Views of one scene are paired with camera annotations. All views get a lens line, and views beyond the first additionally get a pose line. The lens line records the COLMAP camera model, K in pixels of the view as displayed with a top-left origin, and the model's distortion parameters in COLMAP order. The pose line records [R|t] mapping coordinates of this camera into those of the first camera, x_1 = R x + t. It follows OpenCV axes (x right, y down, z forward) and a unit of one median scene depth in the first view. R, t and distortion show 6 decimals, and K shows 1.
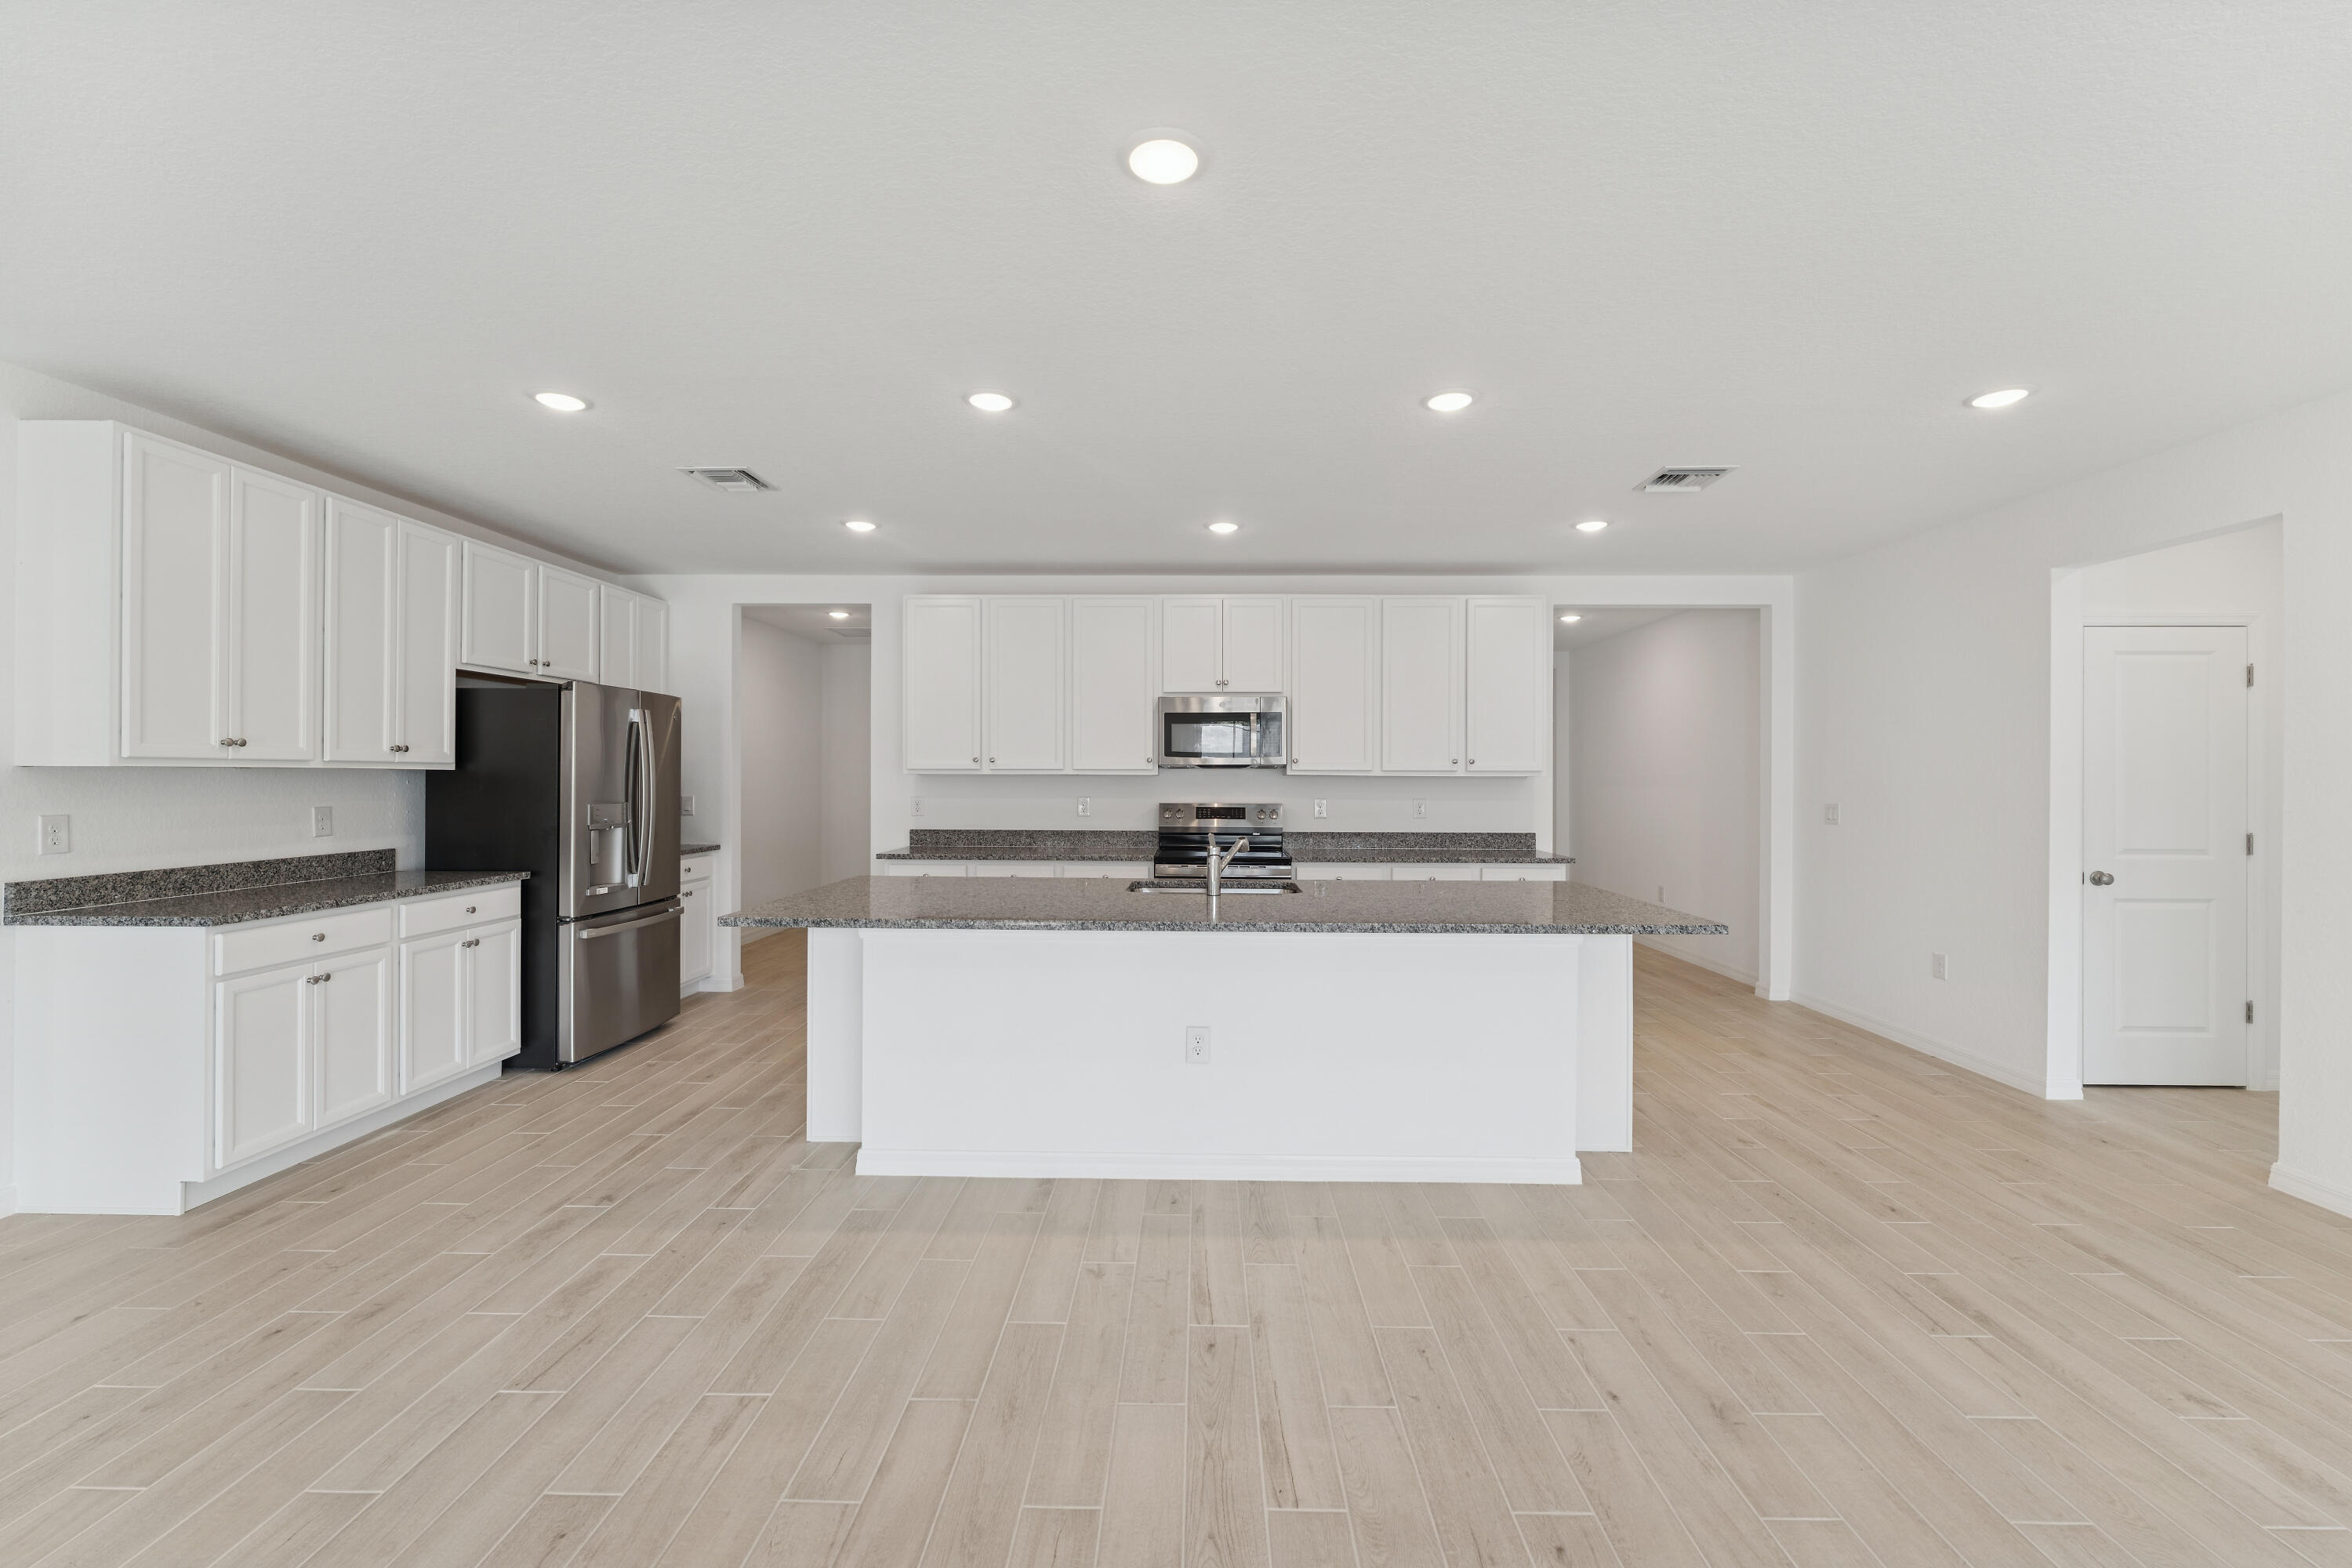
lens RADIAL K [[959.7, 0, 1186.7], [0, 959.7, 773.7], [0, 0, 1]] dist [0.000705, -0.000177]
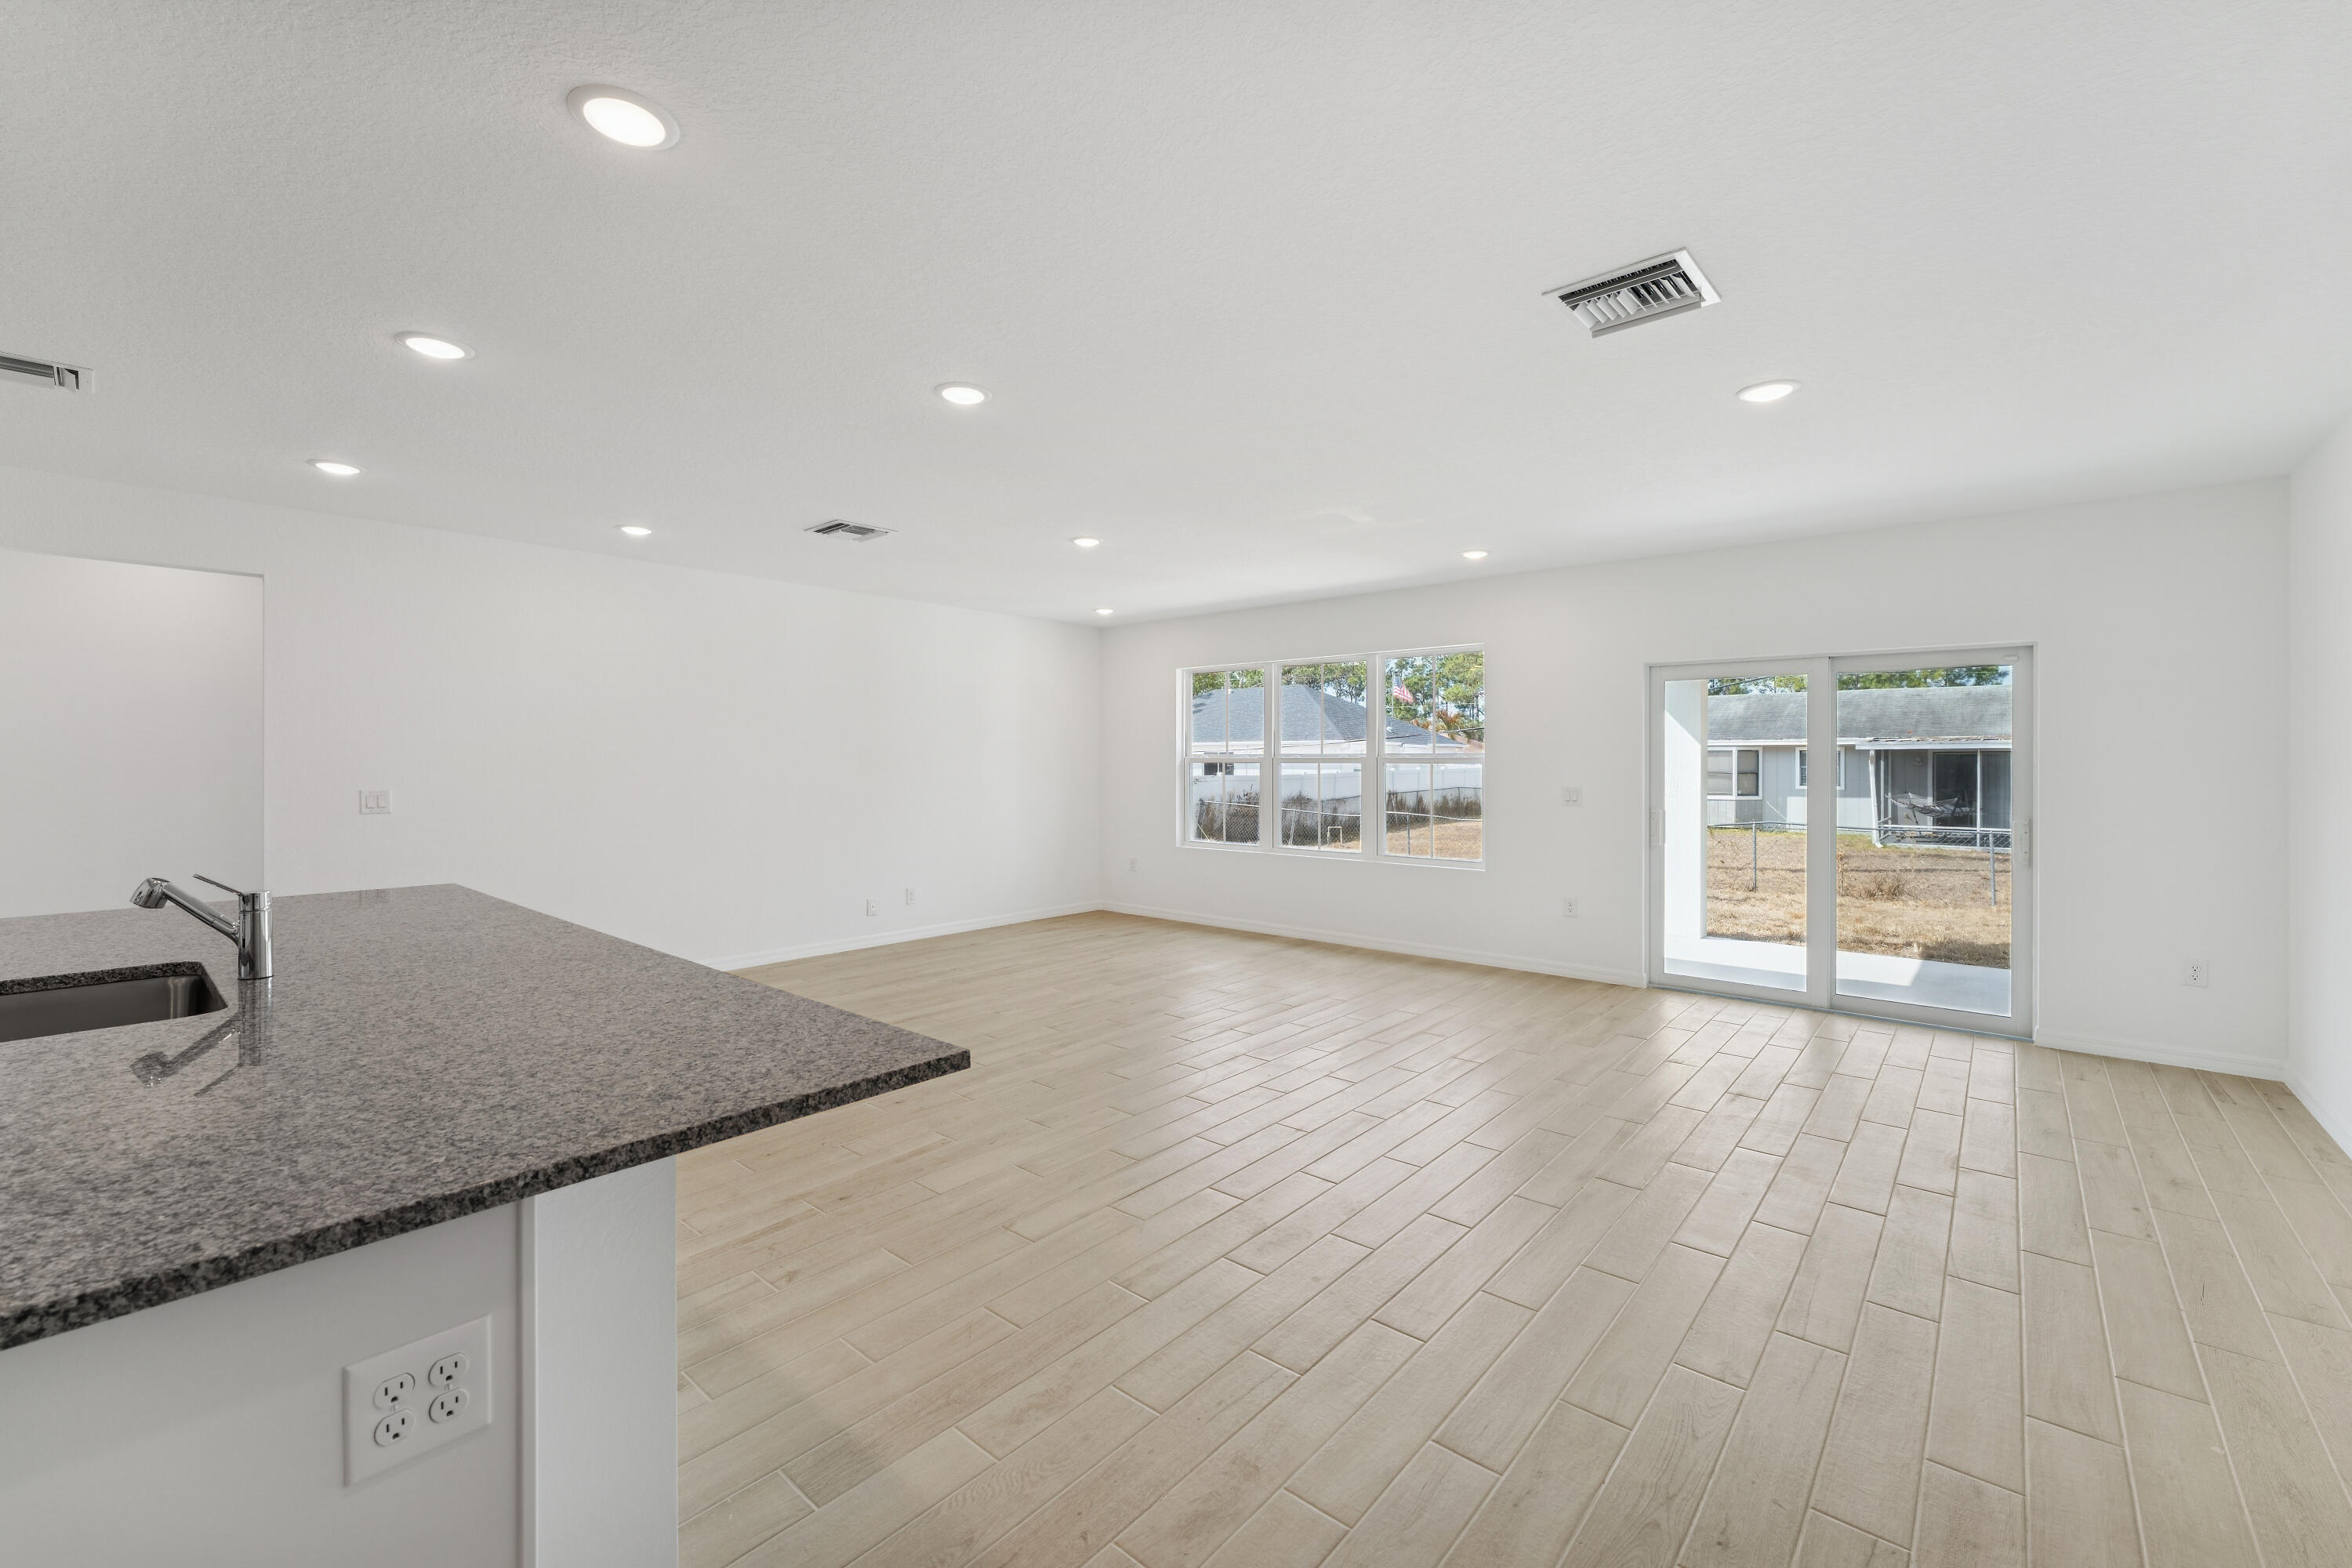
lens RADIAL K [[973.6, 0, 1176.0], [0, 973.6, 784.0], [0, 0, 1]] dist [0.000828, 0.000080]
pose [[-0.762691, -0.018840, 0.646489, -0.501908], [-0.006520, 0.999749, 0.021442, 0.002617], [-0.646731, 0.012139, -0.762622, 0.739140]]
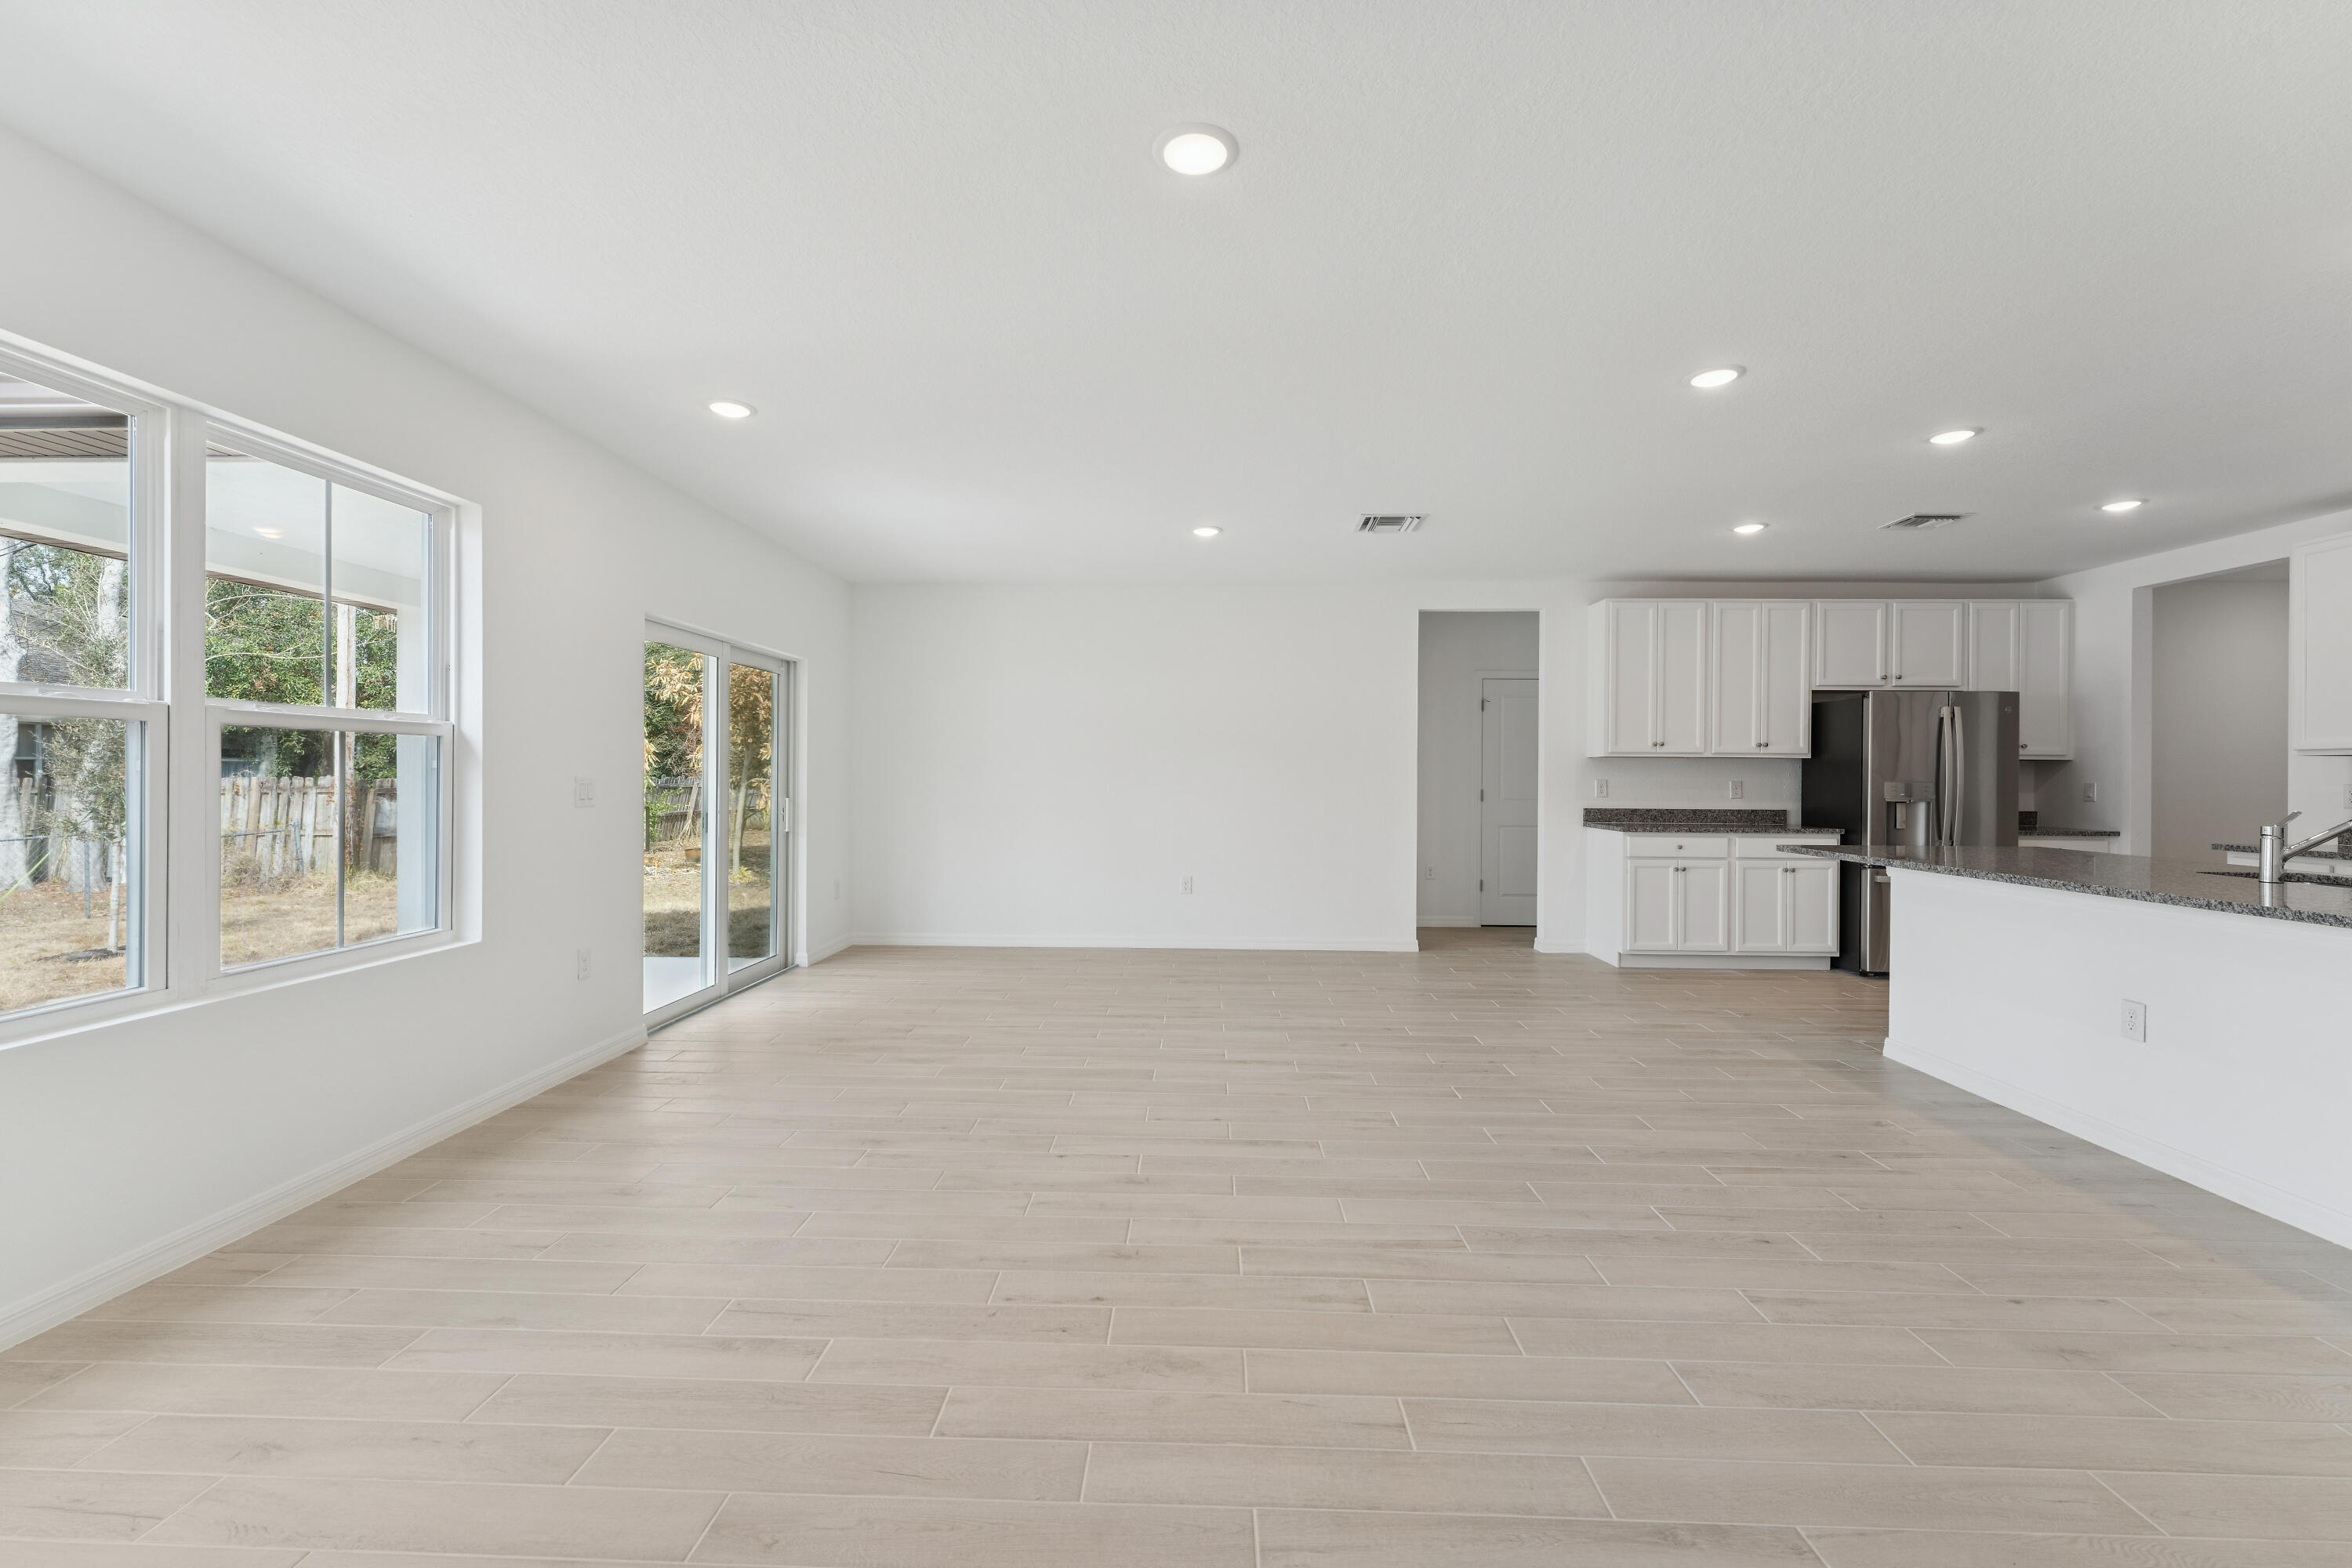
lens RADIAL K [[973.6, 0, 1176.0], [0, 973.6, 784.0], [0, 0, 1]] dist [0.000828, 0.000080]
pose [[-0.013512, 0.004521, -0.999898, 0.618085], [-0.004323, 0.999980, 0.004580, 0.027201], [0.999899, 0.004384, -0.013492, 0.028768]]
